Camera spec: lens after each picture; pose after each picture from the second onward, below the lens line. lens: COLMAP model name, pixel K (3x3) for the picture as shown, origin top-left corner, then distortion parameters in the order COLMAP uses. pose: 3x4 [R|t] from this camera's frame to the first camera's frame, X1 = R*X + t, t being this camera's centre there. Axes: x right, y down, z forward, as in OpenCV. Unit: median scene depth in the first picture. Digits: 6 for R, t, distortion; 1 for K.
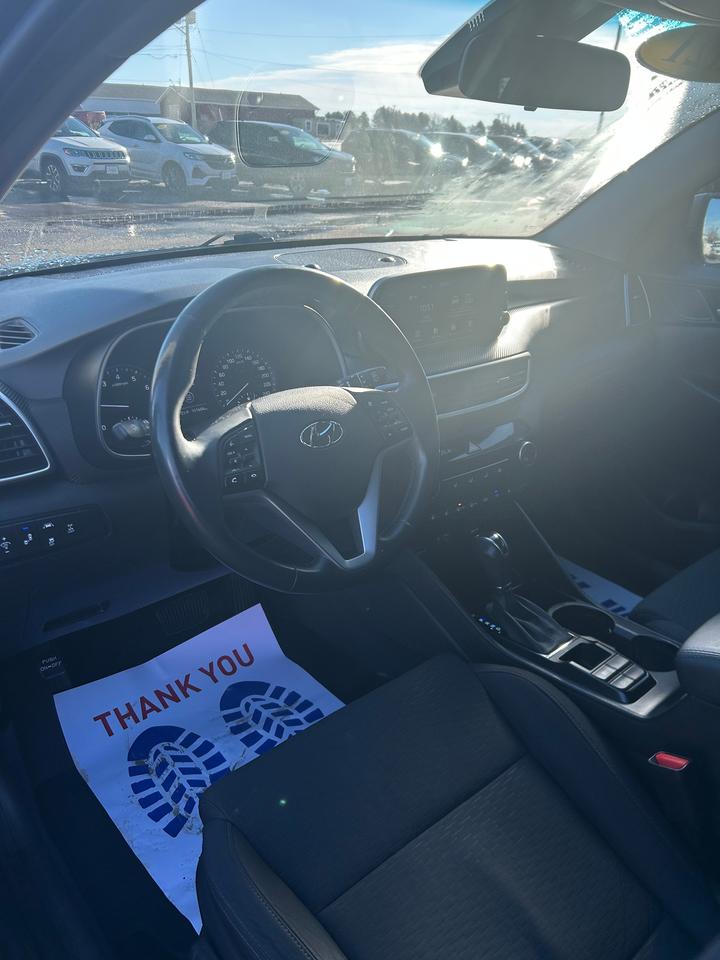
lens RADIAL K [[725.6, 0, 358.9], [0, 725.6, 486.9], [0, 0, 1]] dist [0.038122, -0.041007]
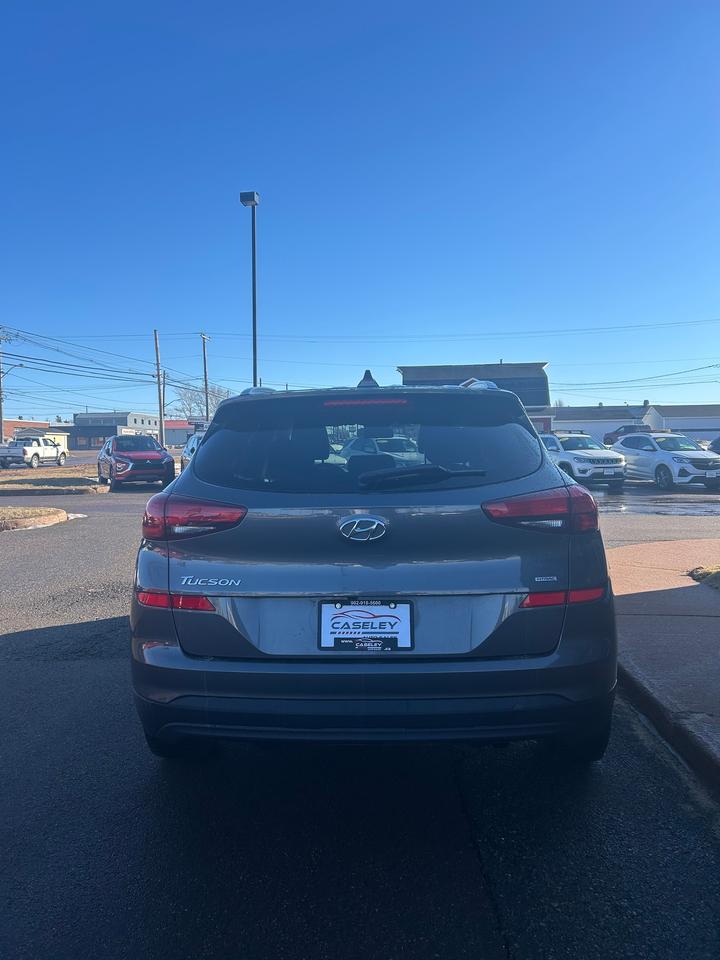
lens RADIAL K [[725.6, 0, 356.5], [0, 725.6, 475.6], [0, 0, 1]] dist [0.038122, -0.041007]
pose [[0.732372, -0.017077, -0.680691, 0.226640], [-0.258239, 0.918034, -0.300877, 0.085121], [0.630035, 0.396135, 0.667932, -0.159028]]
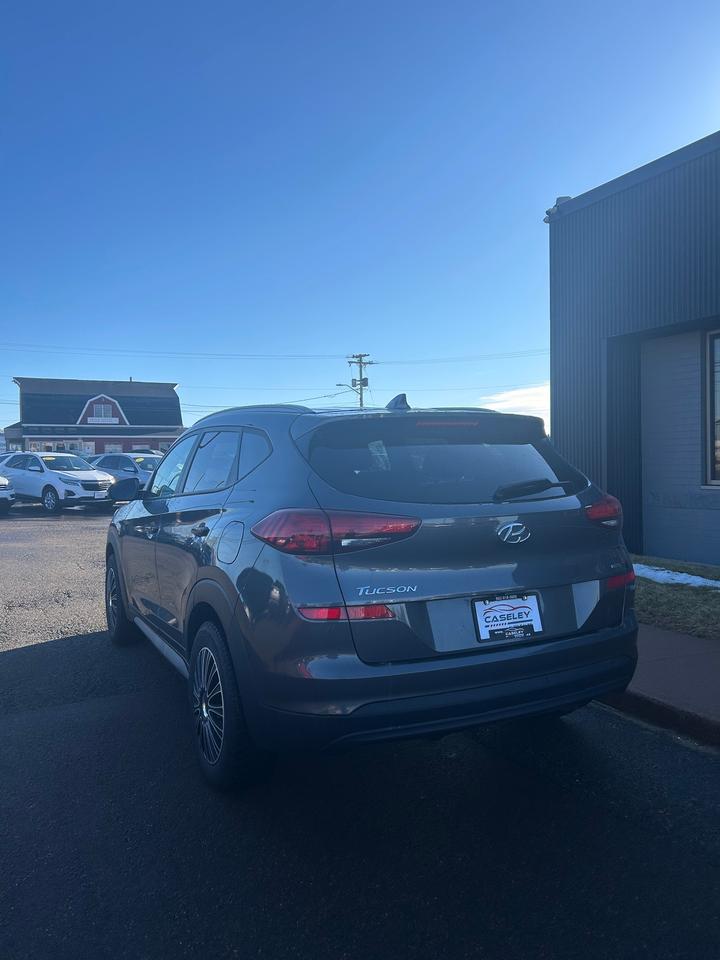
lens RADIAL K [[725.6, 0, 362.1], [0, 725.6, 484.9], [0, 0, 1]] dist [0.038122, -0.041007]
pose [[0.974499, -0.037163, -0.221294, 0.130665], [-0.055757, 0.915157, -0.399223, 0.110407], [0.217355, 0.401381, 0.889747, -0.220172]]
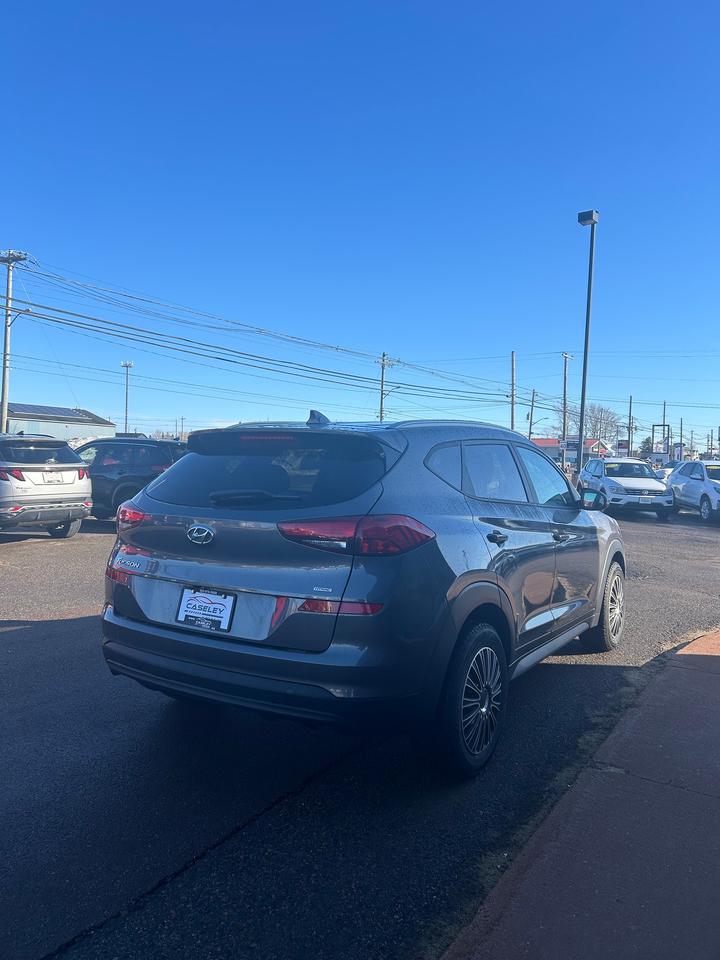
lens RADIAL K [[725.6, 0, 358.6], [0, 725.6, 477.1], [0, 0, 1]] dist [0.038122, -0.041007]
pose [[0.310307, -0.003695, -0.950629, 0.326195], [-0.428442, 0.892130, -0.143321, 0.046479], [0.848615, 0.451763, 0.275251, -0.080377]]
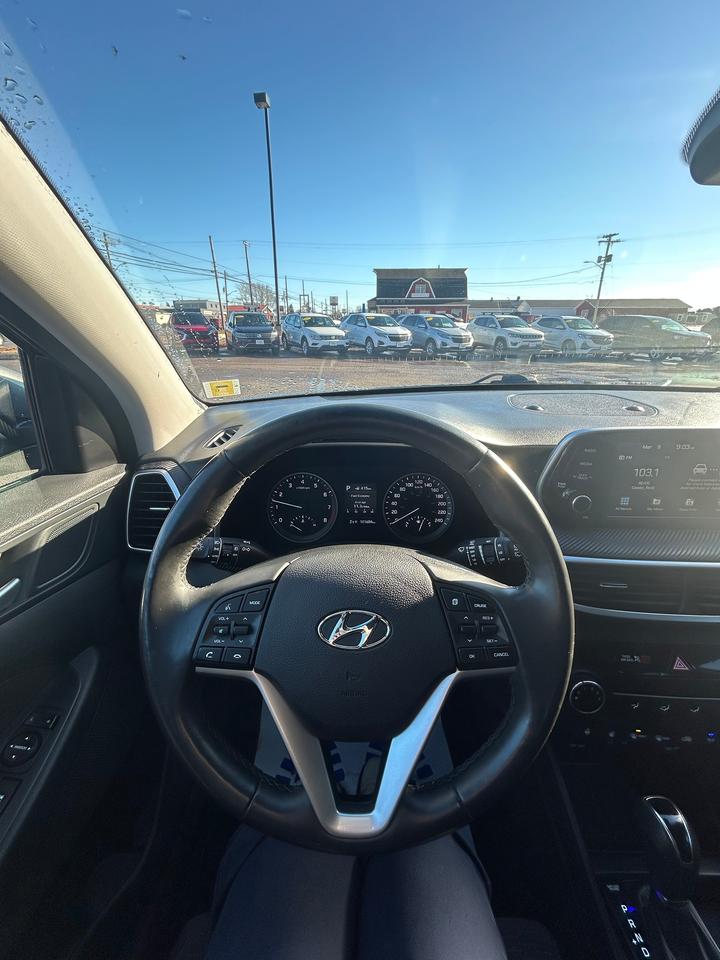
lens RADIAL K [[387.0, 0, 357.6], [0, 387.0, 480.6], [0, 0, 1]] dist [-0.009487, 0.003999]
pose [[0.751460, 0.214008, -0.624105, 0.008668], [-0.259117, 0.965656, 0.019135, -0.011807], [0.606766, 0.147337, 0.781106, 0.034679]]
